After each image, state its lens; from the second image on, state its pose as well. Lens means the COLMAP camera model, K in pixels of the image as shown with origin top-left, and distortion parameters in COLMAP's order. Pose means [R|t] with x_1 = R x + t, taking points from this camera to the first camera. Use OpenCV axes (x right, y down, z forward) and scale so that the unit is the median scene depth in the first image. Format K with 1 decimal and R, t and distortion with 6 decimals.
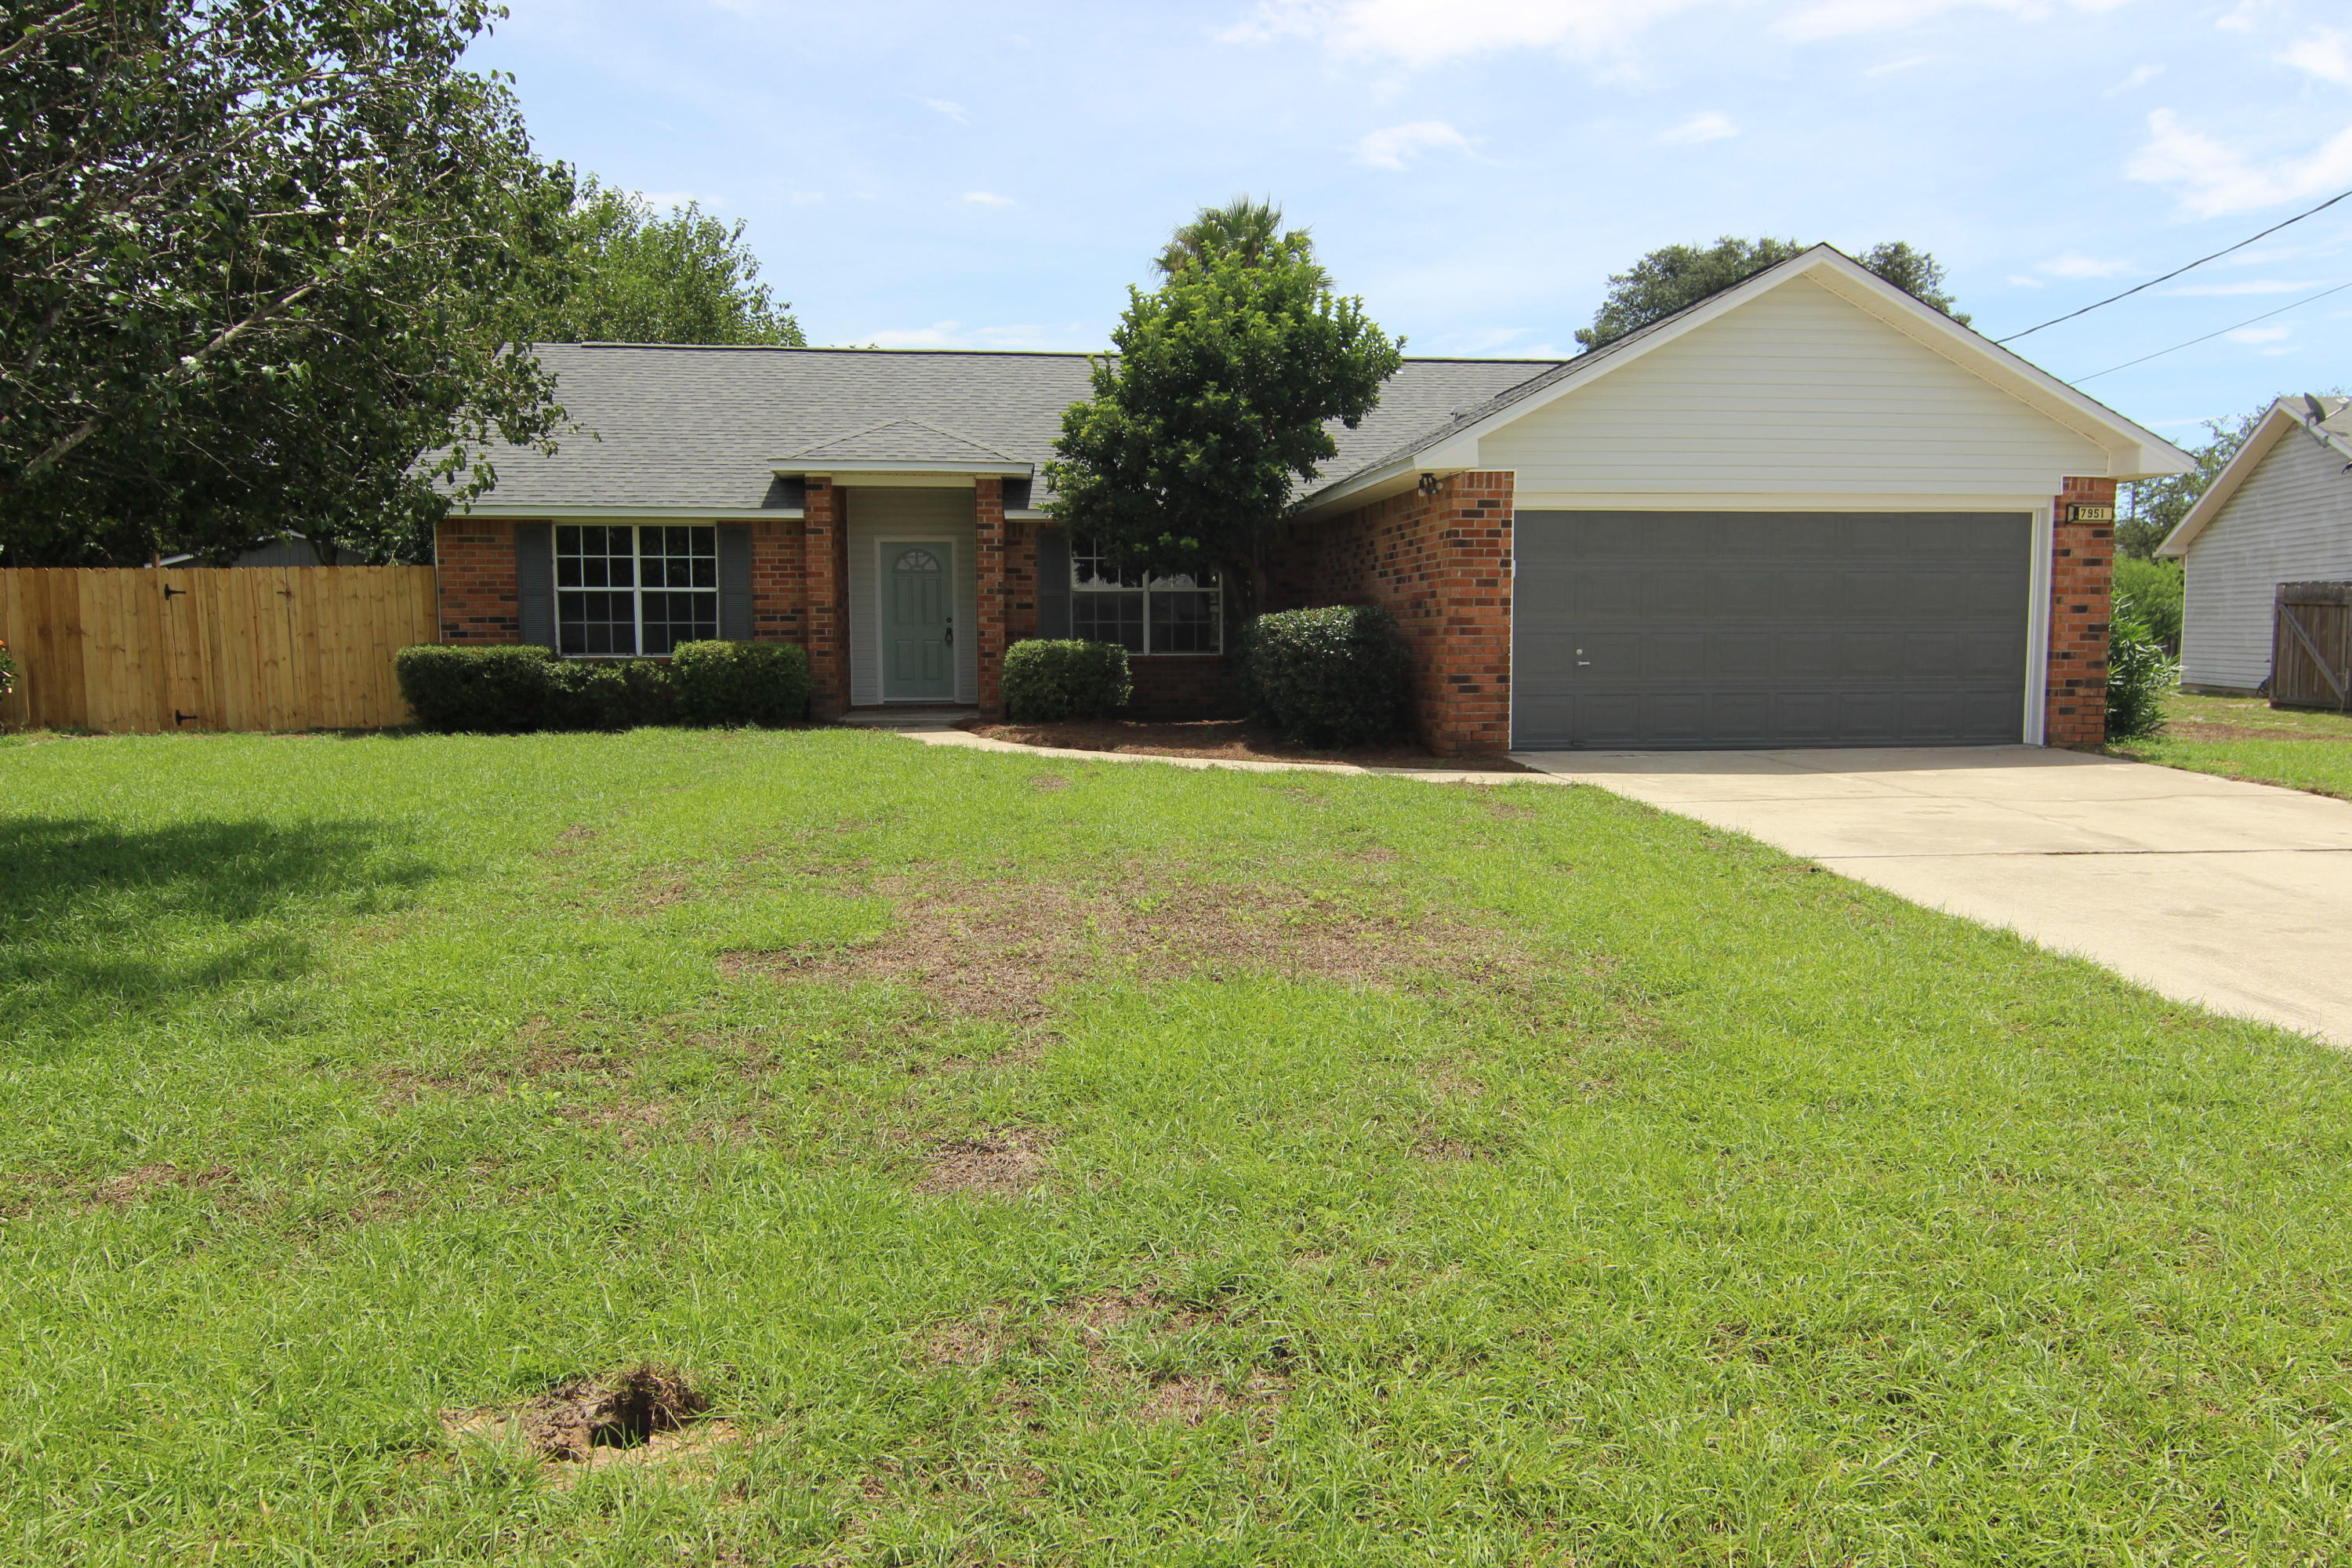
lens RADIAL K [[1609.3, 0, 1182.3], [0, 1609.3, 788.1], [0, 0, 1]] dist [-0.013840, 0.000717]
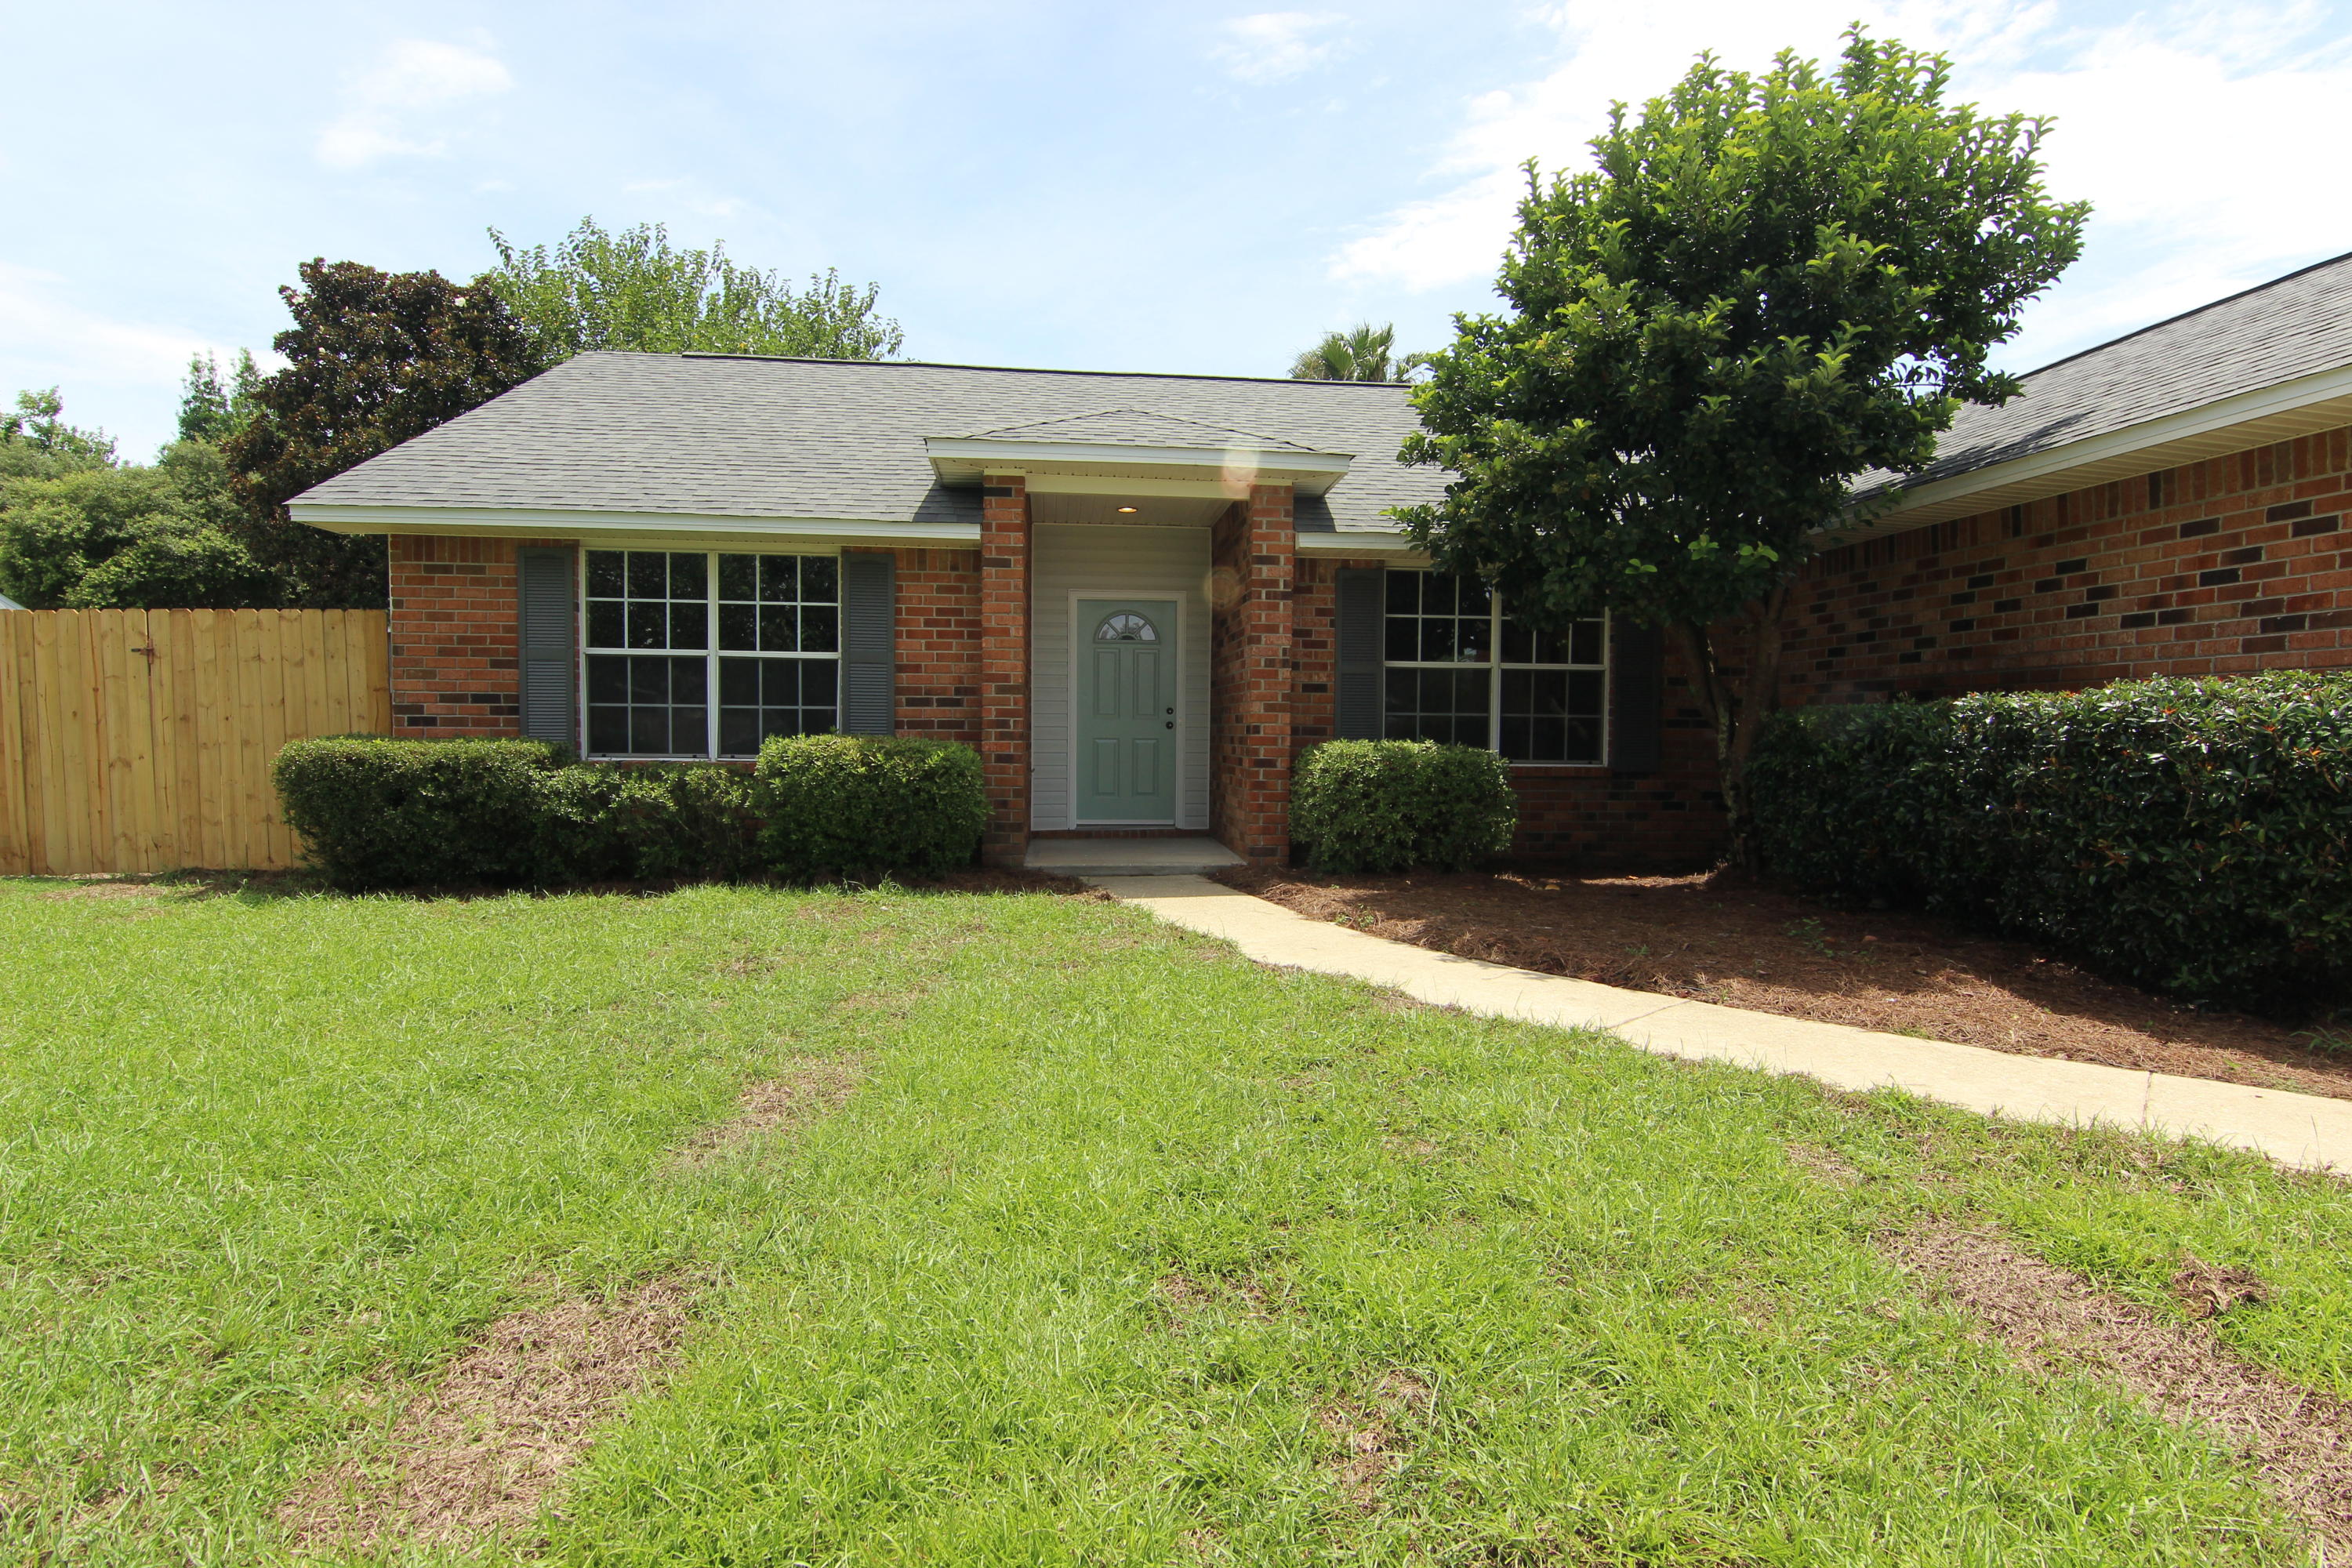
lens RADIAL K [[1186.3, 0, 1177.1], [0, 1186.3, 775.5], [0, 0, 1]] dist [-0.003637, -0.008877]
pose [[0.999679, 0.011749, -0.022431, -0.148723], [-0.013098, 0.998051, -0.061005, -0.050782], [0.021671, 0.061280, 0.997885, 0.551960]]
